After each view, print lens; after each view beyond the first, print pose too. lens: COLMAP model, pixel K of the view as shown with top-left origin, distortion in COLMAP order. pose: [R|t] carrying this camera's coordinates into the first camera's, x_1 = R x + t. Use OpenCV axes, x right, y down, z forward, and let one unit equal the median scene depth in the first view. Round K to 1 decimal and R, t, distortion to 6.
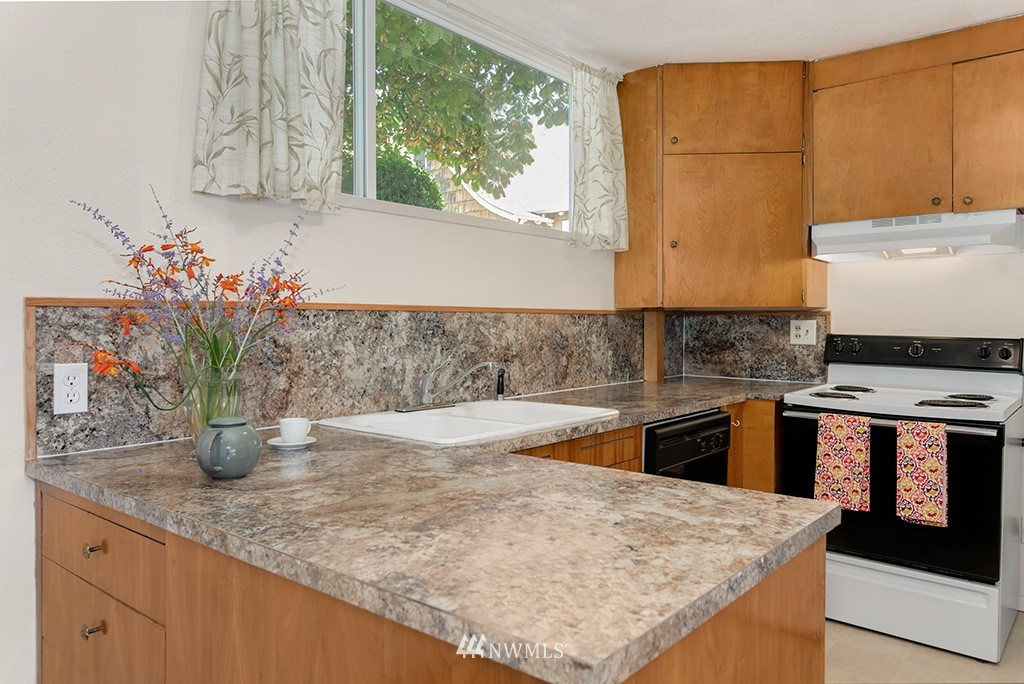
lens RADIAL K [[726.3, 0, 512.2], [0, 726.3, 329.7], [0, 0, 1]] dist [0.008585, 0.002374]
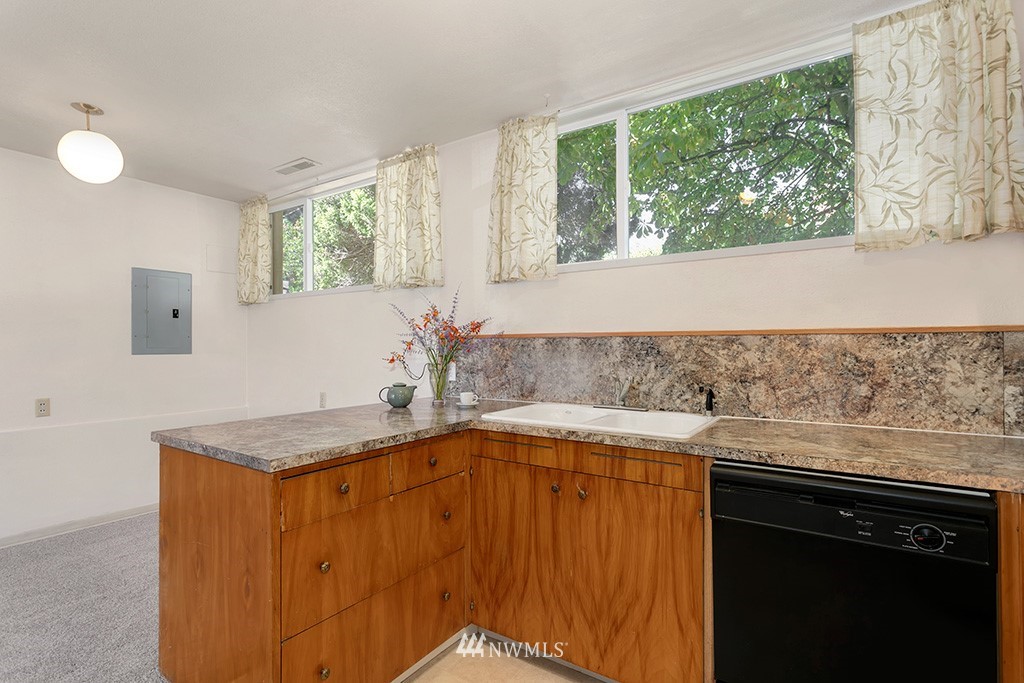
lens RADIAL K [[389.7, 0, 512.0], [0, 389.7, 341.5], [0, 0, 1]] dist [0.000445, 0.000062]
pose [[0.200994, -0.005795, -0.979575, 0.415224], [-0.005665, 0.999959, -0.007078, -0.007529], [0.979576, 0.006972, 0.200953, 0.500922]]
